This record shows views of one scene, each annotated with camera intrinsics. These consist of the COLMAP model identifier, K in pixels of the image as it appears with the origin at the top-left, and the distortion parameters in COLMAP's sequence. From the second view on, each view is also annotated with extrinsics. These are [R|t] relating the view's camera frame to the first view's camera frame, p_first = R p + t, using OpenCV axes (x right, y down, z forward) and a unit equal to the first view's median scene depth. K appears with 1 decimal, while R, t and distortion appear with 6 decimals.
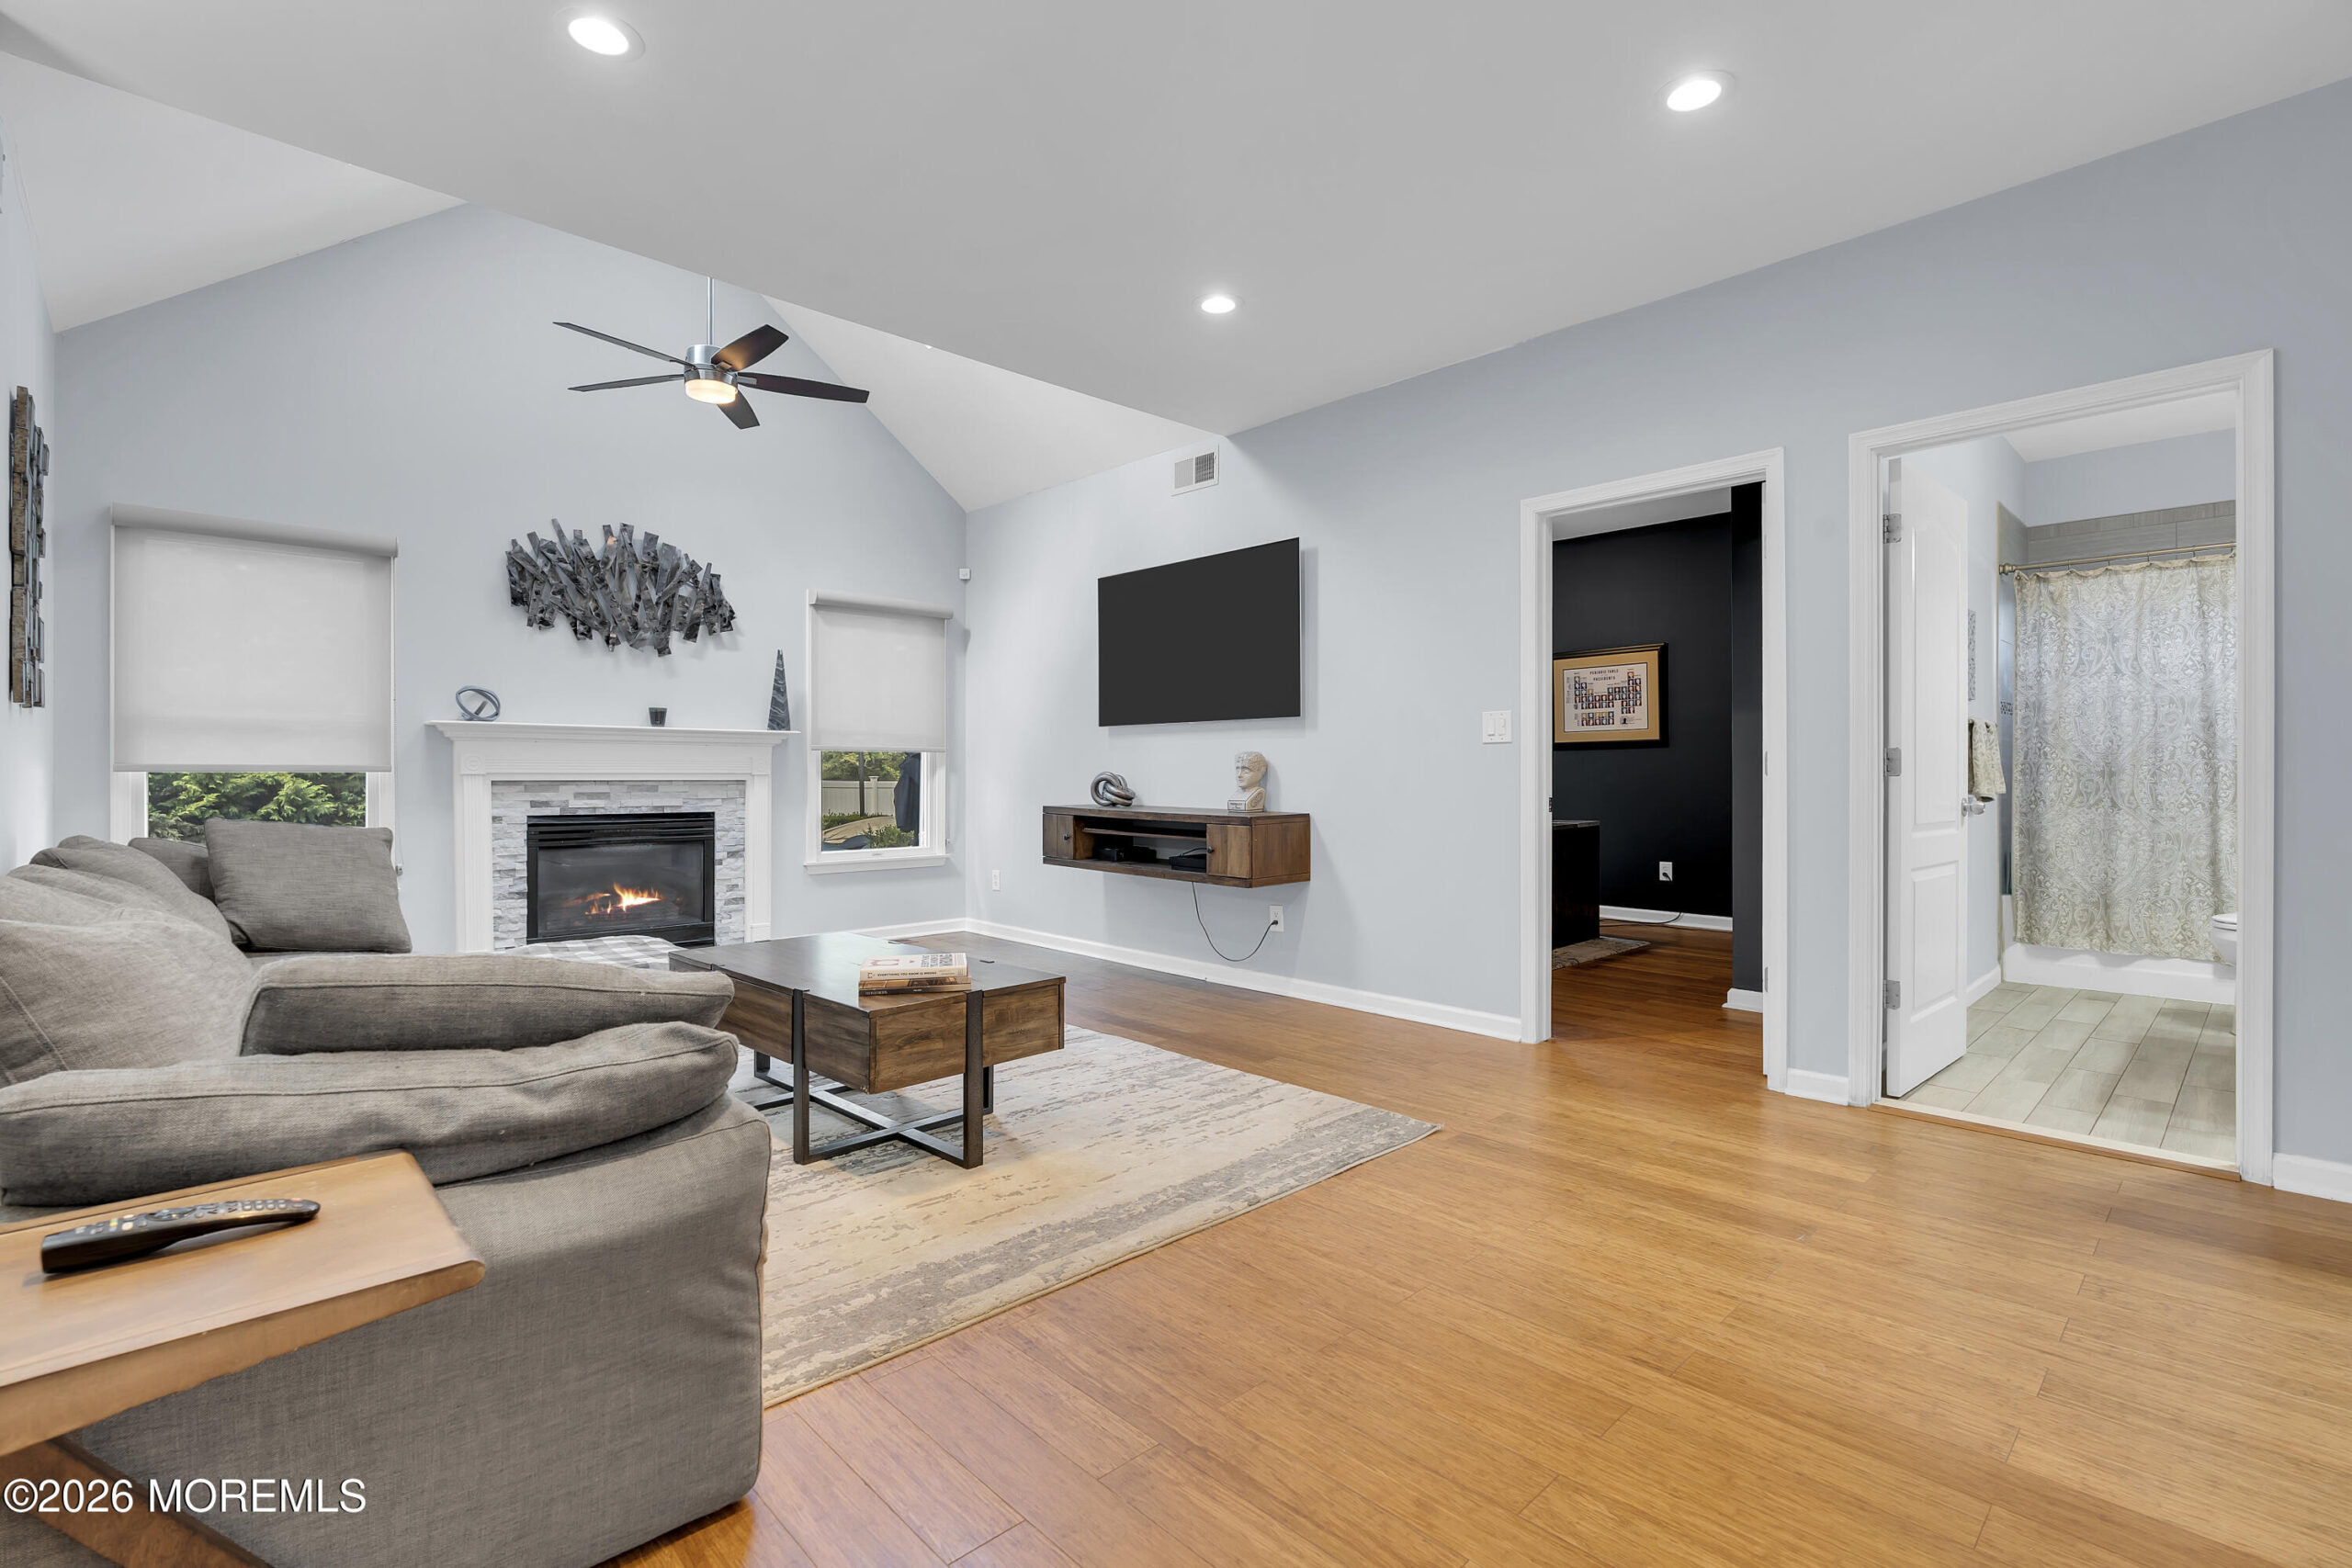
lens RADIAL K [[1059.8, 0, 1181.2], [0, 1059.8, 772.9], [0, 0, 1]] dist [-0.015186, 0.005109]
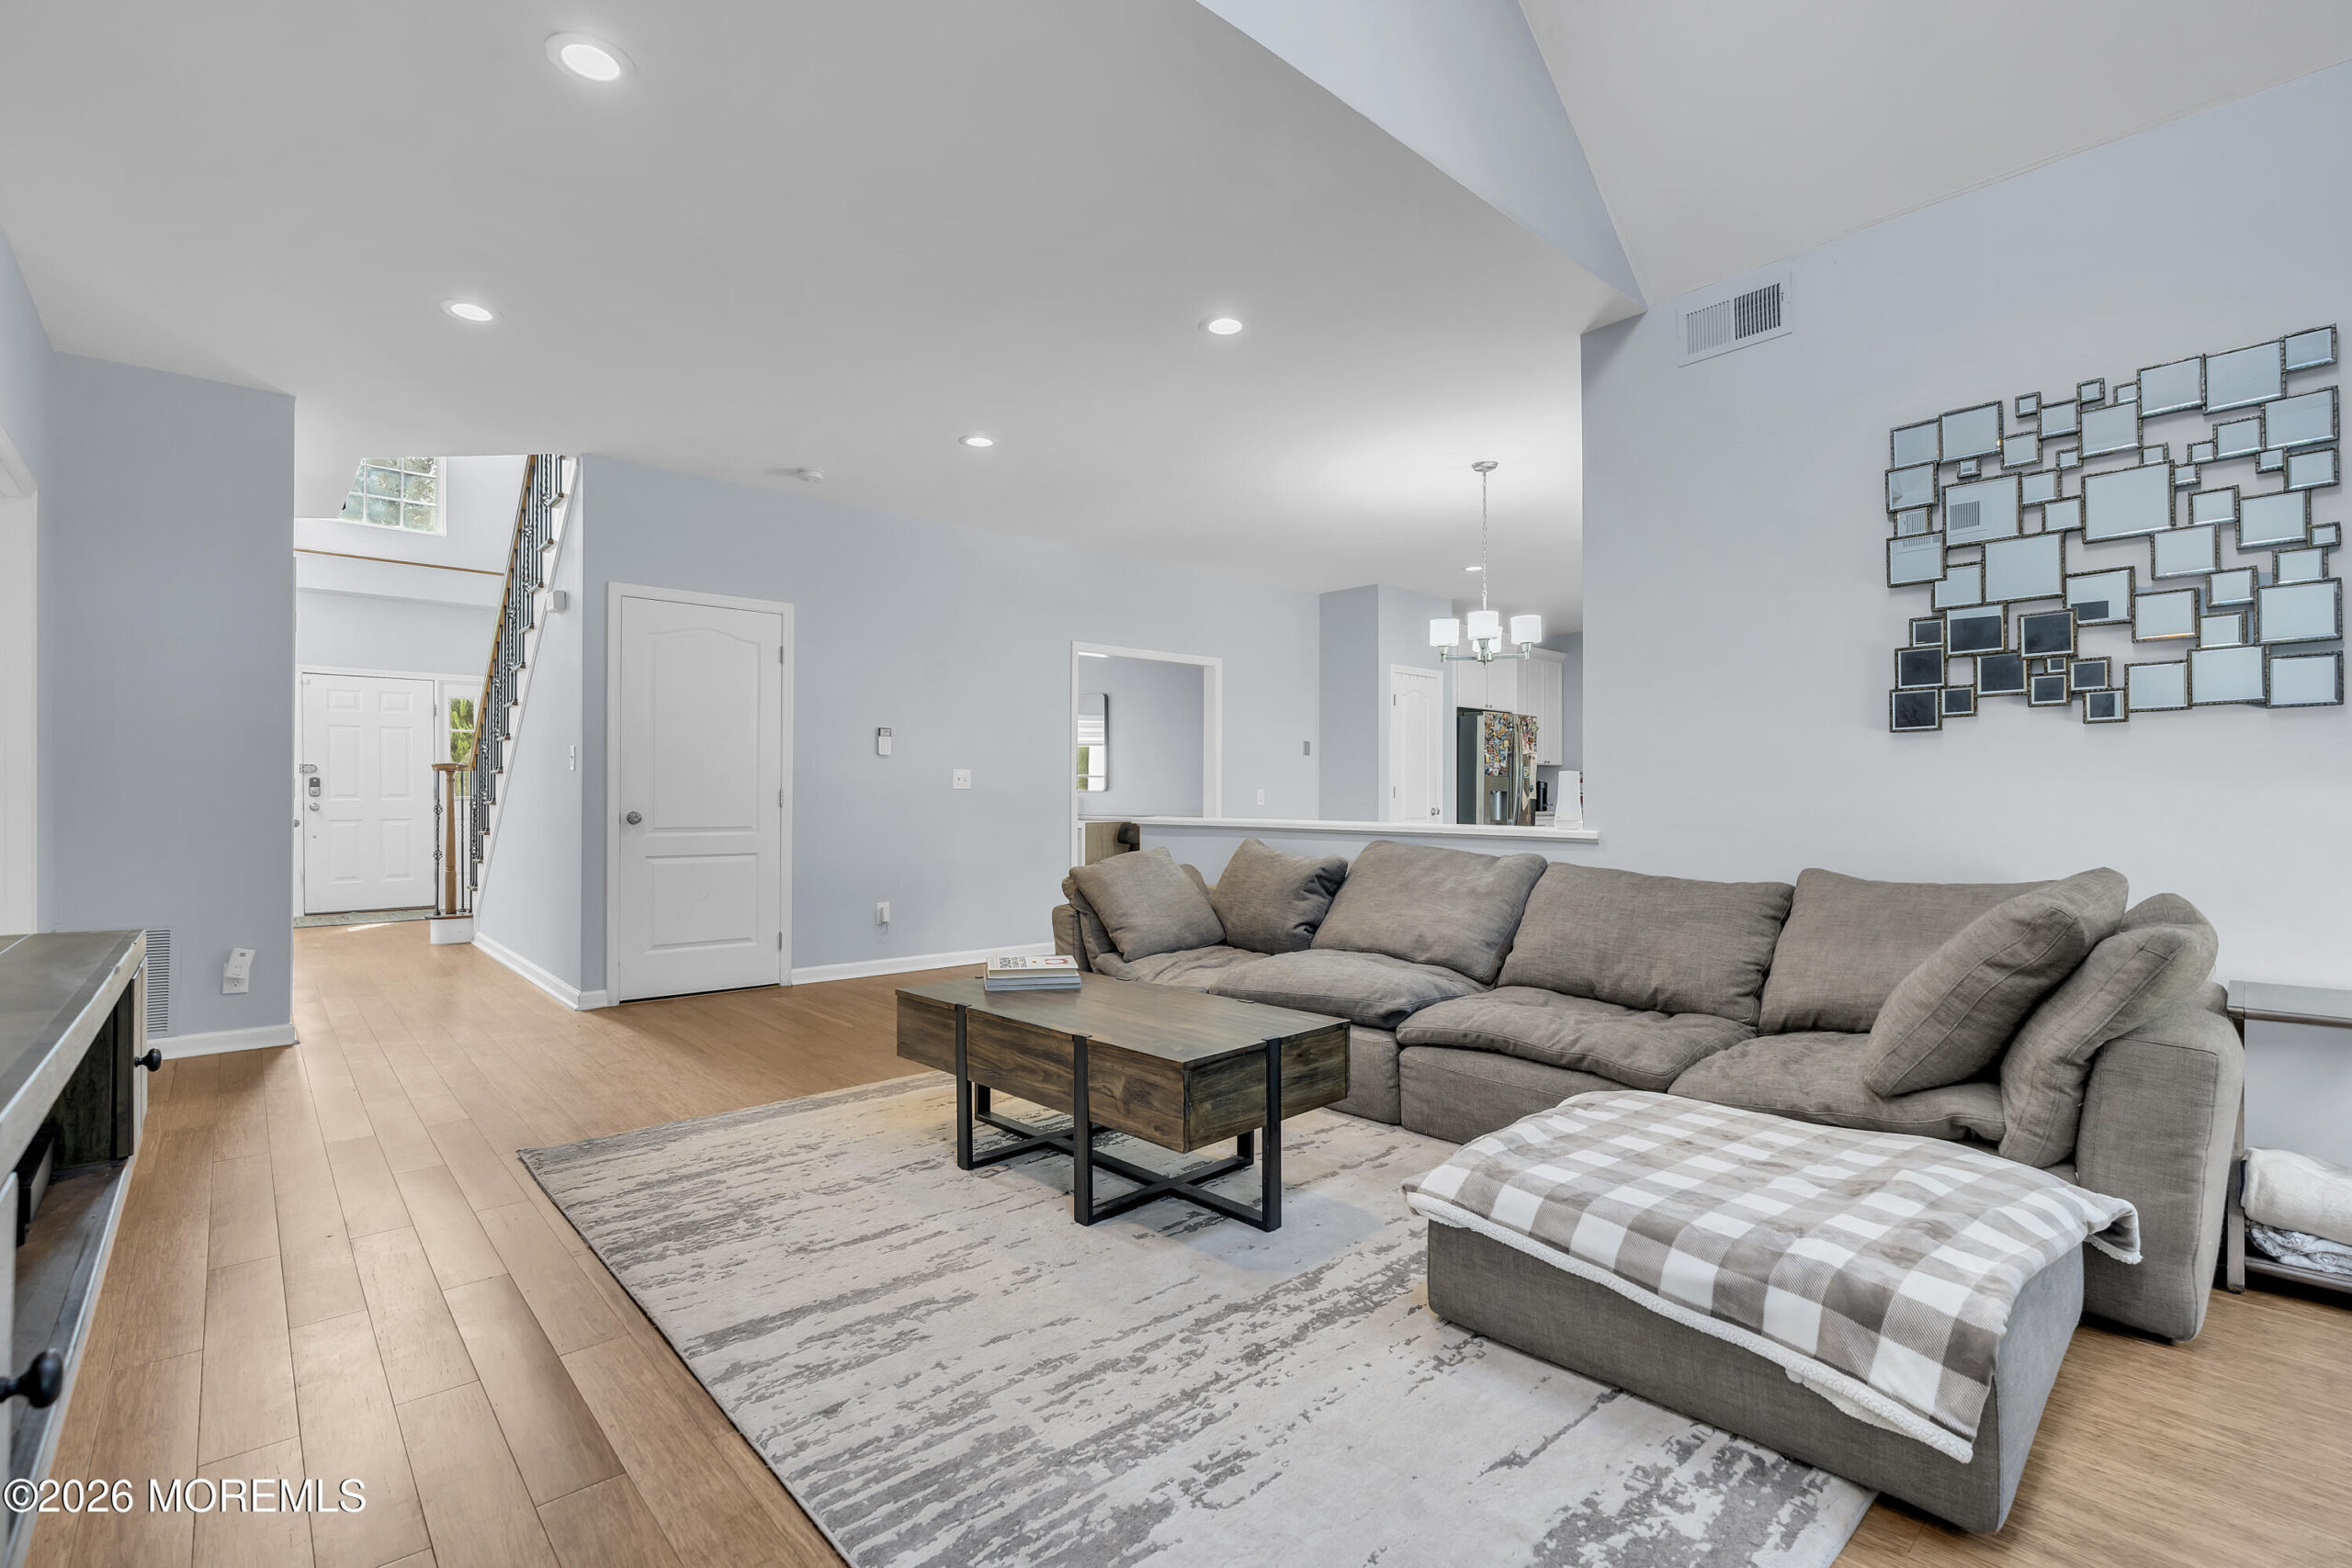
lens RADIAL K [[1059.8, 0, 1176.8], [0, 1059.8, 792.6], [0, 0, 1]] dist [-0.015186, 0.005109]
pose [[-0.999354, -0.001850, 0.035878, -0.260662], [-0.002078, 0.999978, -0.006320, -0.000028], [-0.035865, -0.006390, -0.999336, 1.244111]]
